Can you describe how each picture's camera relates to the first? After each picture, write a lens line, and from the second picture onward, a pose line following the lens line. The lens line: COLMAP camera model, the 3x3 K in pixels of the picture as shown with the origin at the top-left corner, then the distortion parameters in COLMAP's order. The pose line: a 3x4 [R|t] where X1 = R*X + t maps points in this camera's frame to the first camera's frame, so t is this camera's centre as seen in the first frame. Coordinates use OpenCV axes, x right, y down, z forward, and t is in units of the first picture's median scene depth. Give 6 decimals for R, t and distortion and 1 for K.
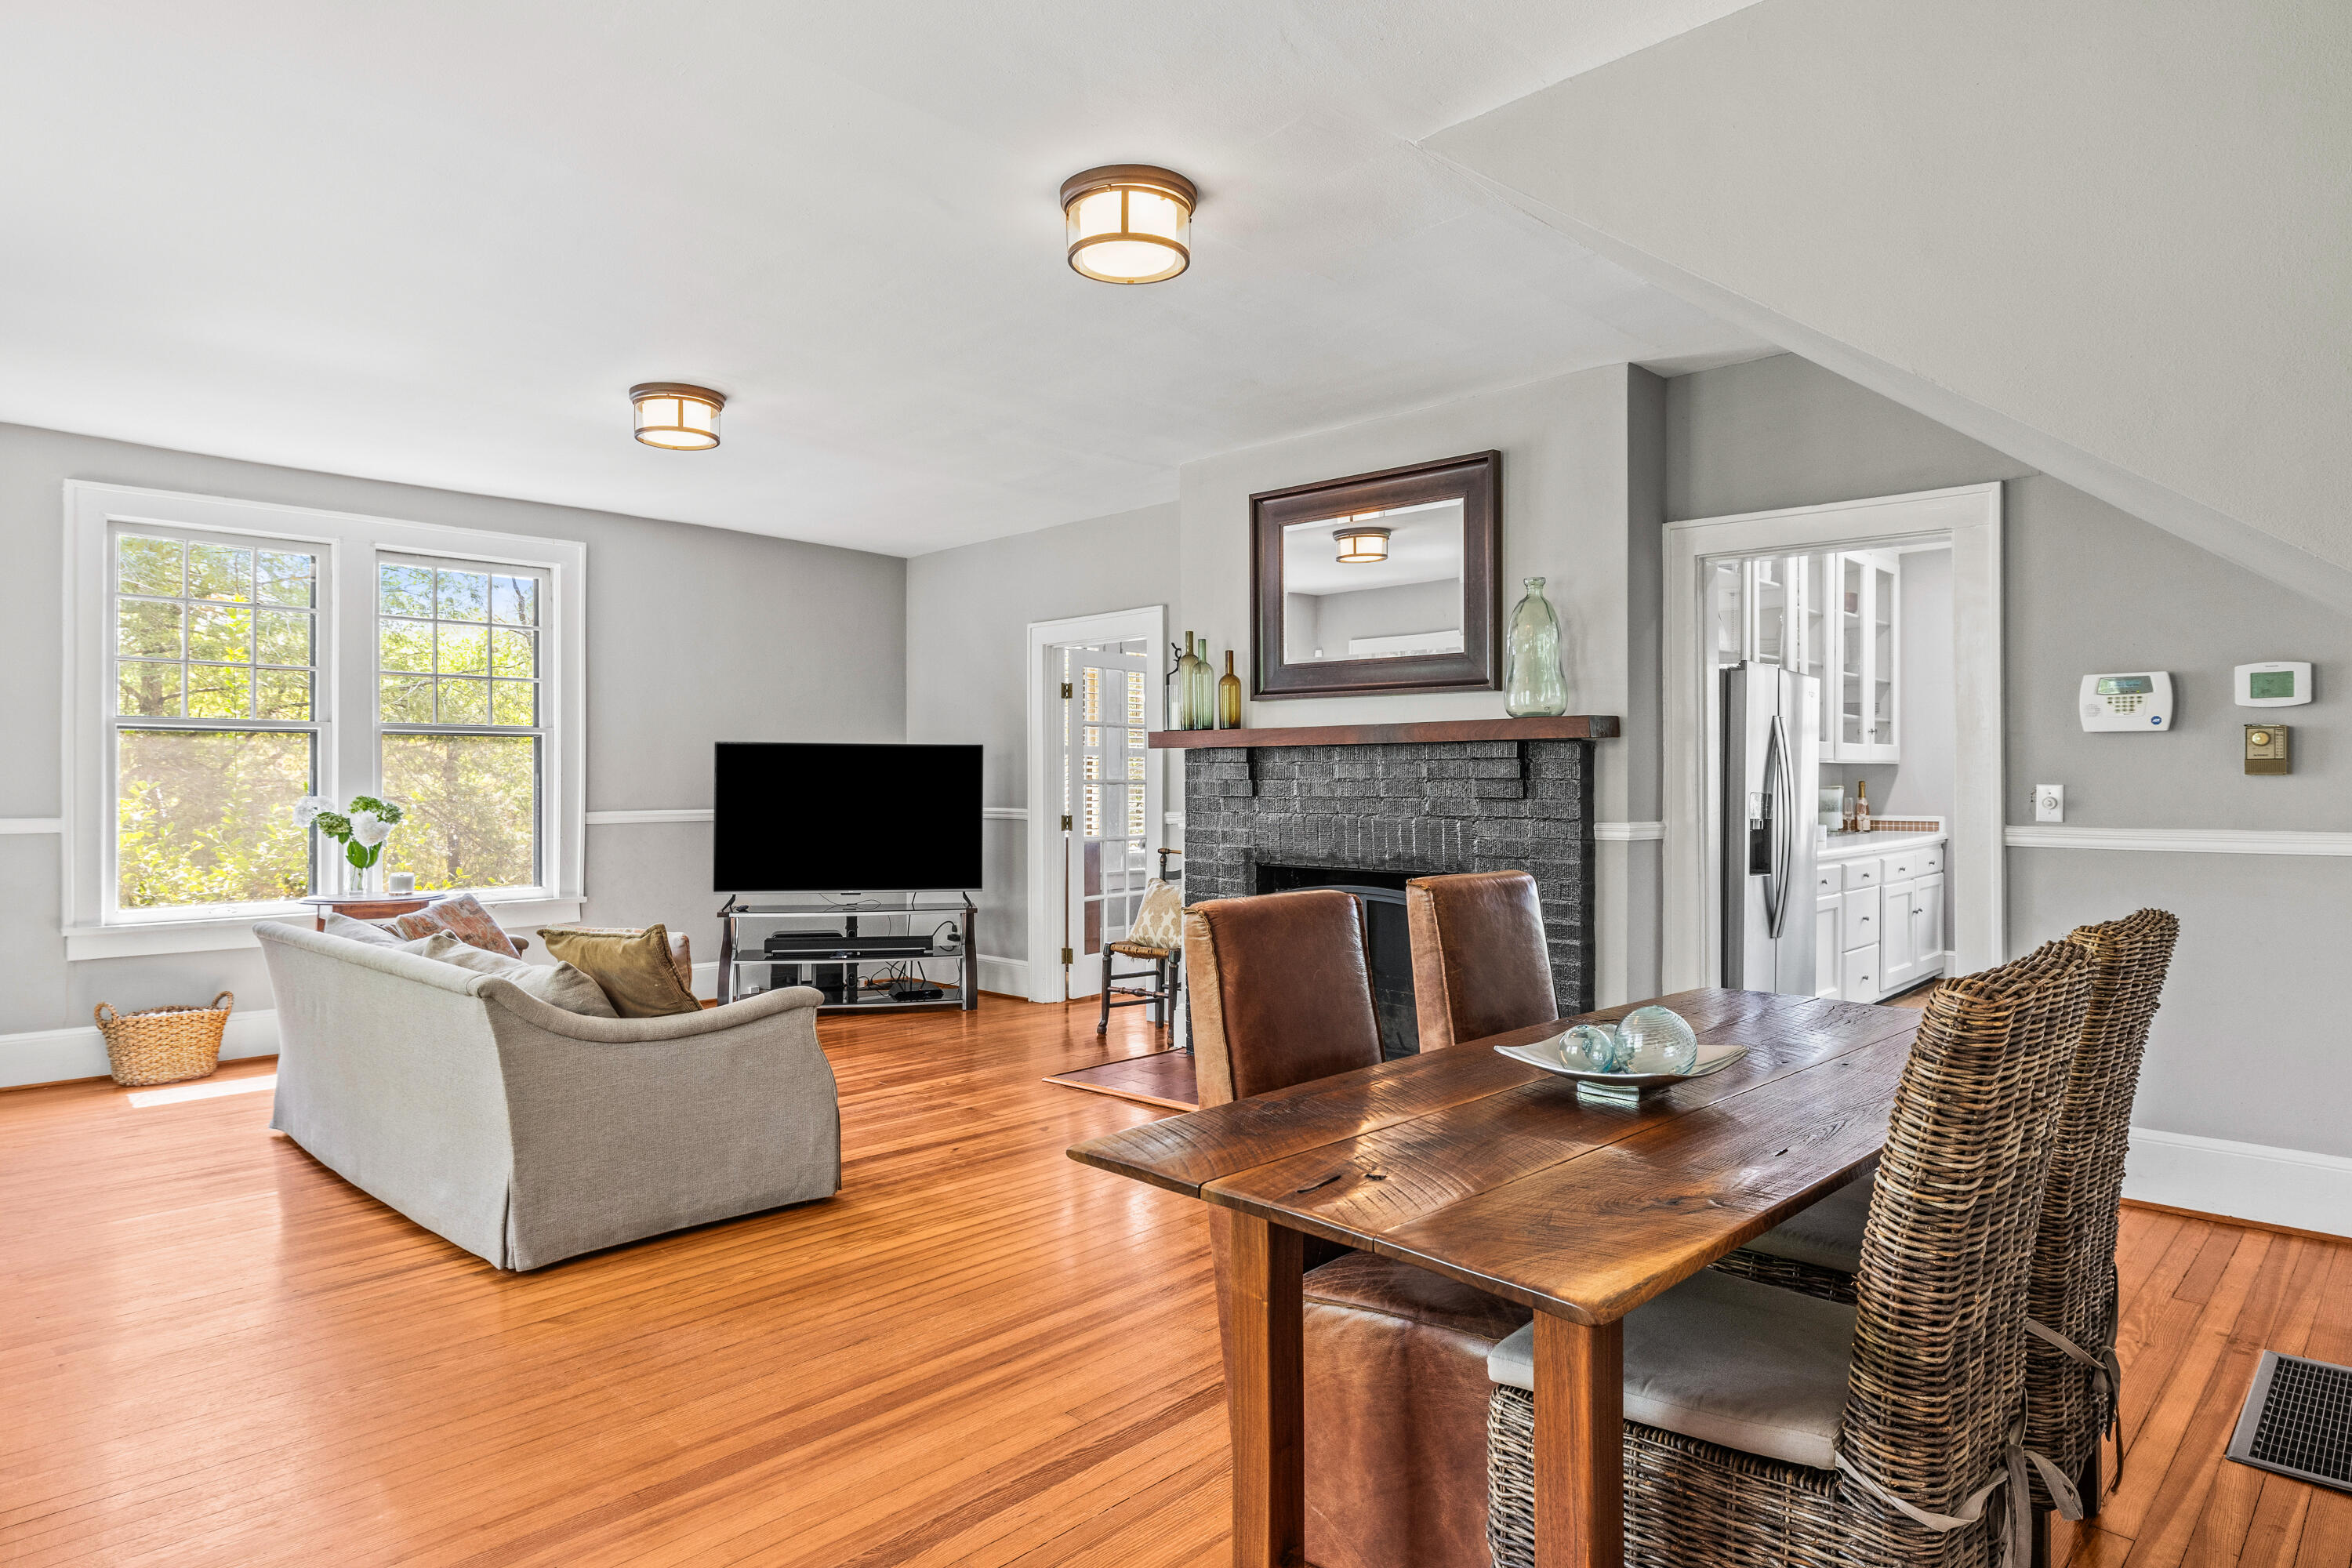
lens RADIAL K [[1352.5, 0, 1176.2], [0, 1352.5, 768.0], [0, 0, 1]] dist [-0.003189, -0.000583]
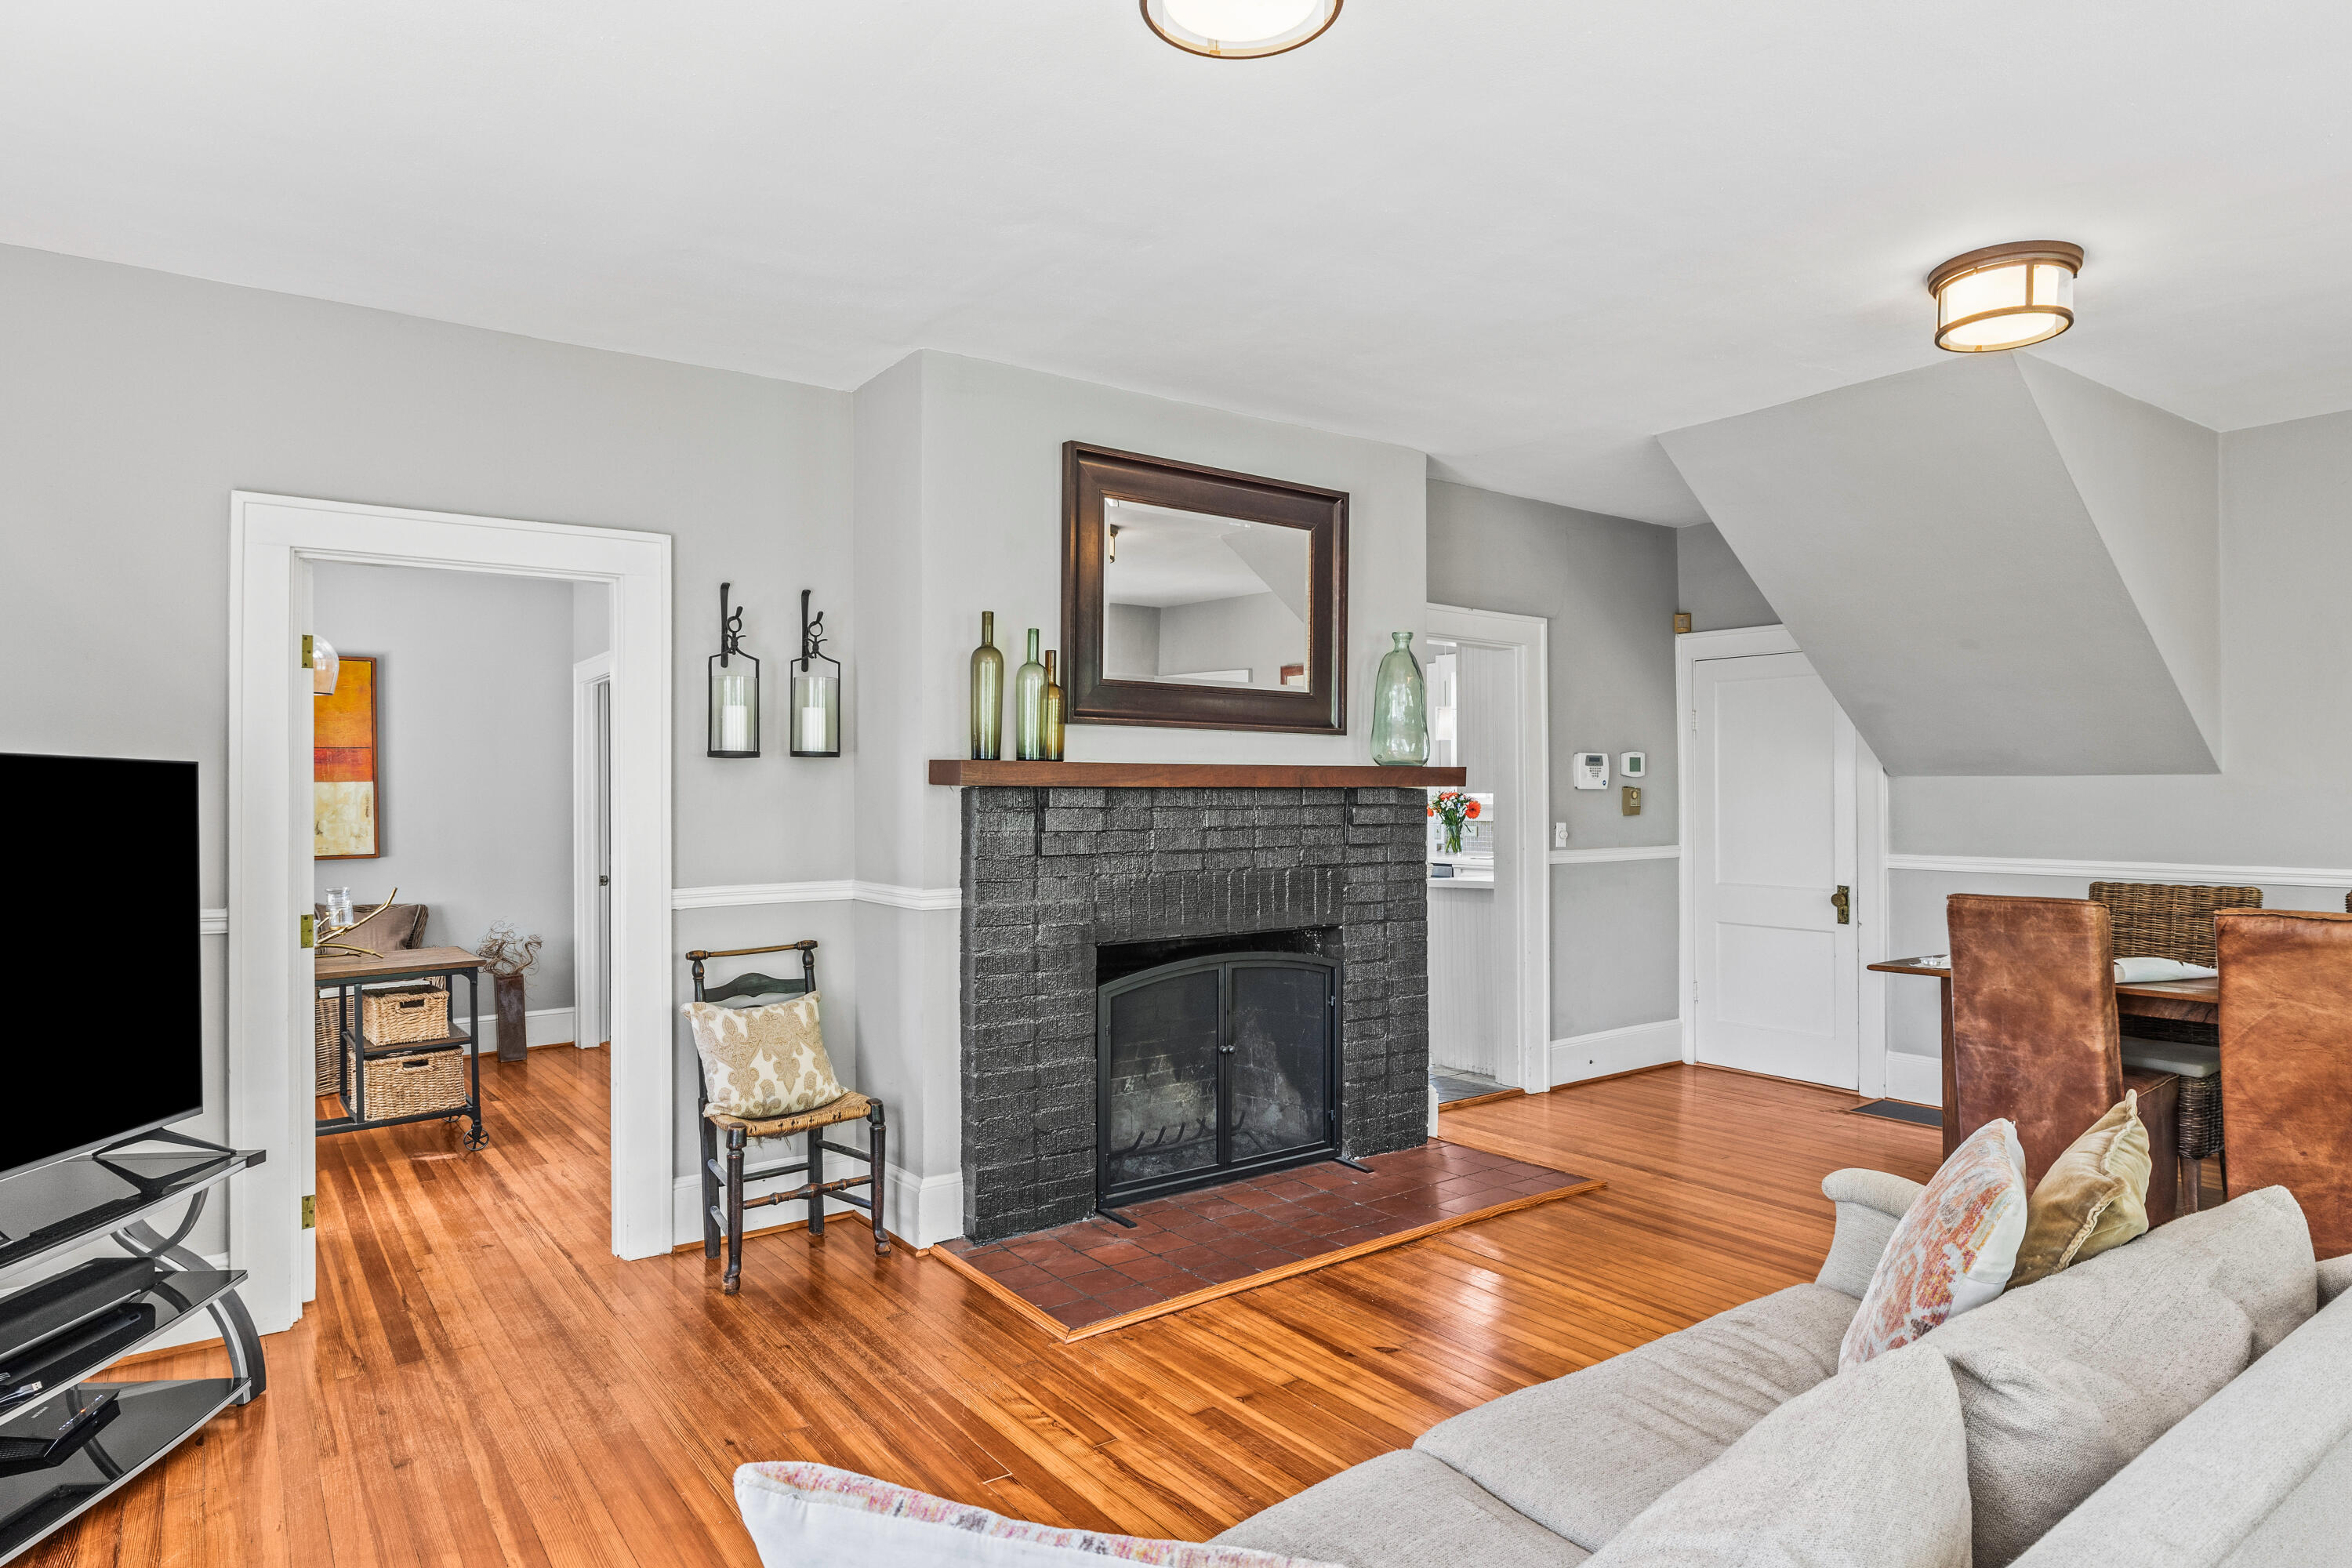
lens RADIAL K [[1352.5, 0, 1176.1], [0, 1352.5, 805.8], [0, 0, 1]] dist [-0.003189, -0.000583]
pose [[0.177426, -0.003345, 0.984128, -0.690348], [-0.002293, 0.999990, 0.003813, -0.008768], [-0.984132, -0.002933, 0.177416, 0.859100]]
